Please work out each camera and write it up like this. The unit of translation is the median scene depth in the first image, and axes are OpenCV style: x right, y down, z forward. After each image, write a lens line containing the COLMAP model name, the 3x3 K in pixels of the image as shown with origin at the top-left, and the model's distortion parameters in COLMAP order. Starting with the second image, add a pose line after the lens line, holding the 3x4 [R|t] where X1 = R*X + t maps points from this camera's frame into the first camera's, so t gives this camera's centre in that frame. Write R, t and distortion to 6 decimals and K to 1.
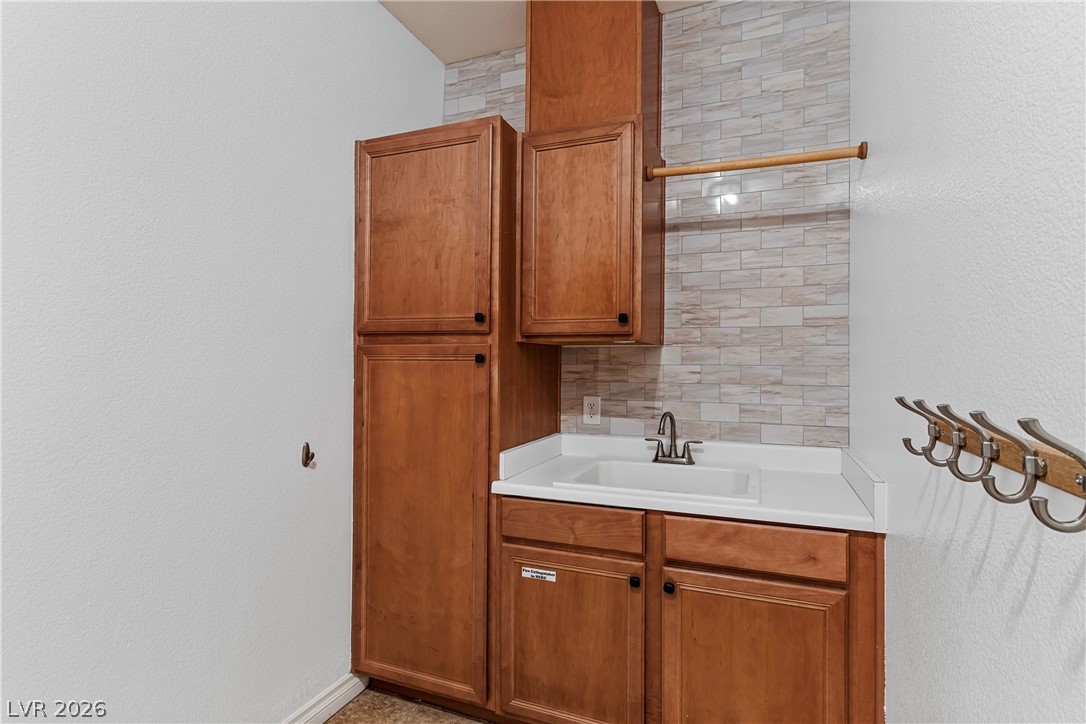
lens RADIAL K [[528.1, 0, 535.4], [0, 528.1, 364.3], [0, 0, 1]] dist [-0.001060, 0.002030]
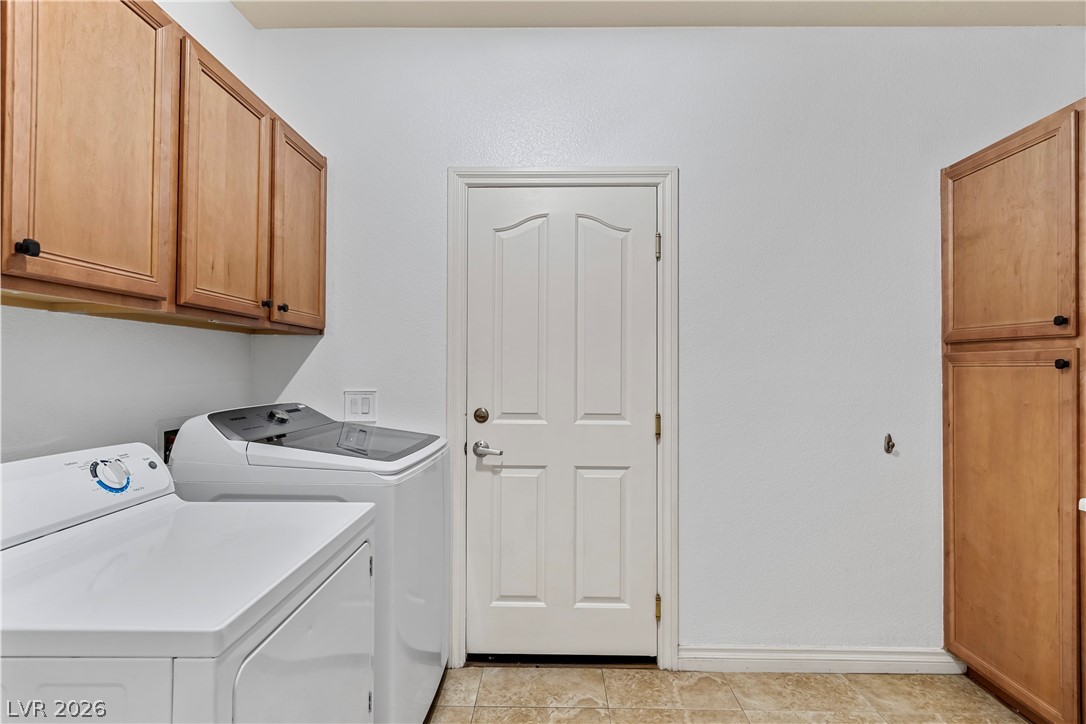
lens RADIAL K [[528.1, 0, 540.5], [0, 528.1, 368.8], [0, 0, 1]] dist [-0.001060, 0.002030]
pose [[0.348987, -0.006062, -0.937108, 0.423970], [0.004587, 0.999978, -0.004760, -0.002141], [0.937116, -0.002637, 0.349008, -0.187703]]
